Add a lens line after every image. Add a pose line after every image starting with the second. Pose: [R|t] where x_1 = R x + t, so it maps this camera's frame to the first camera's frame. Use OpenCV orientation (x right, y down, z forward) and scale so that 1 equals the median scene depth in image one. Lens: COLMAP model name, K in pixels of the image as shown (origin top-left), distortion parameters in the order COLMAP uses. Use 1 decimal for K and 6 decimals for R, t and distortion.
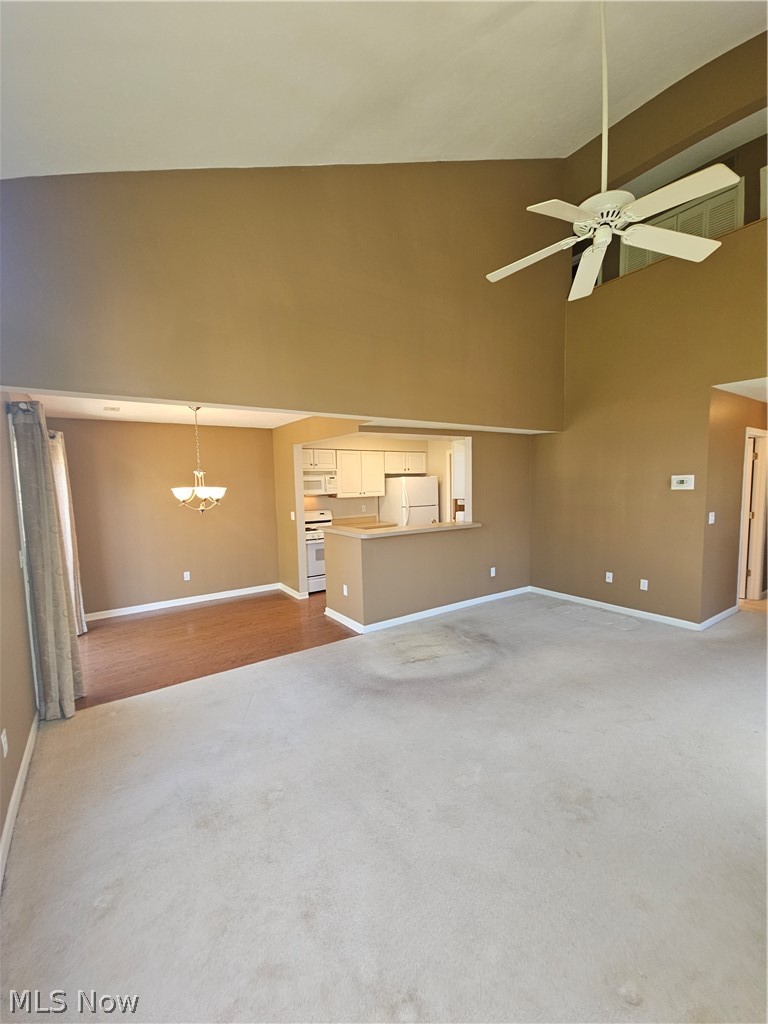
lens RADIAL K [[414.1, 0, 391.5], [0, 414.1, 519.0], [0, 0, 1]] dist [0.002159, -0.000033]
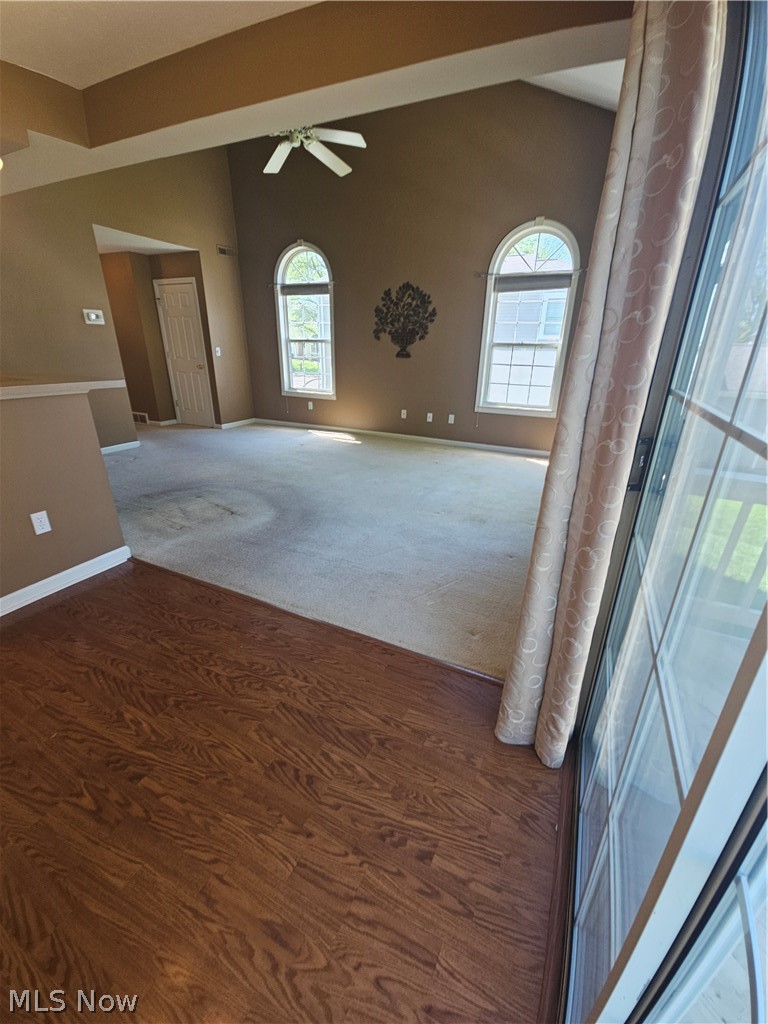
lens RADIAL K [[417.7, 0, 392.0], [0, 417.7, 515.5], [0, 0, 1]] dist [0.011162, -0.009342]
pose [[-0.501330, -0.314389, 0.806119, -0.707568], [0.067475, 0.914611, 0.398664, 0.003098], [-0.862621, 0.254256, -0.437309, 0.886941]]
